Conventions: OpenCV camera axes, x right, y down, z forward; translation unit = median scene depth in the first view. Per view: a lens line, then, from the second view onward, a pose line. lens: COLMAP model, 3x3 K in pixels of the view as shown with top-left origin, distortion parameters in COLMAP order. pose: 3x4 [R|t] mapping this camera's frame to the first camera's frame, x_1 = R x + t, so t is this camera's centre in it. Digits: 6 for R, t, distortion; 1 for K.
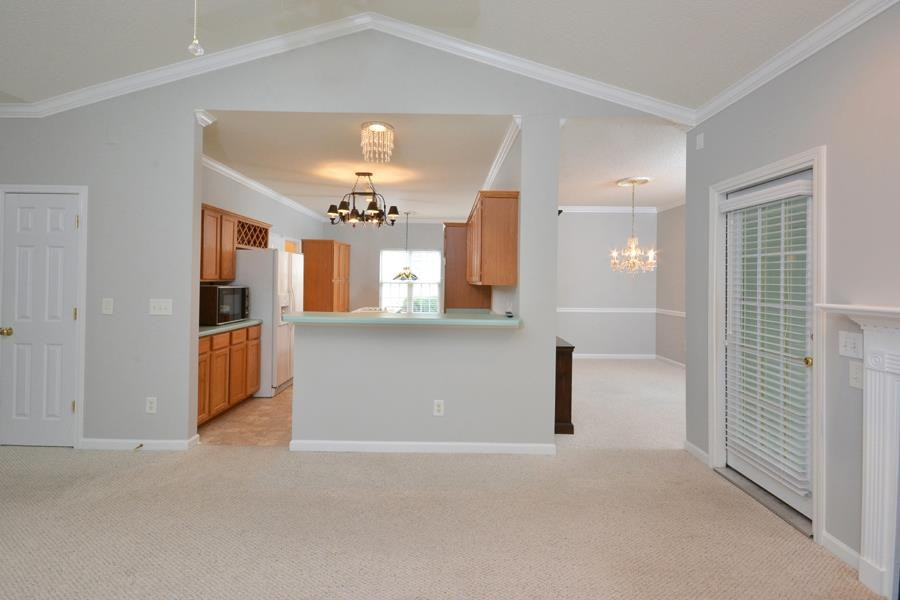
lens RADIAL K [[388.8, 0, 467.8], [0, 388.8, 278.3], [0, 0, 1]] dist [0.000528, -0.005154]
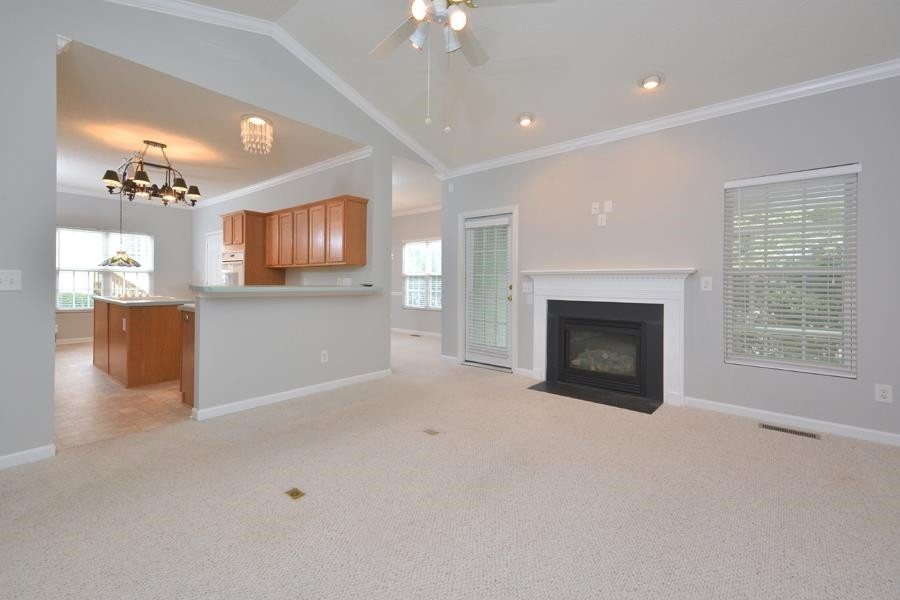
lens RADIAL K [[363.5, 0, 426.5], [0, 363.5, 284.5], [0, 0, 1]] dist [0.025702, -0.000003]
pose [[0.691080, -0.014000, 0.722643, -0.719944], [-0.001676, 0.999779, 0.020971, 0.063673], [-0.722777, -0.015704, 0.690903, -0.092330]]
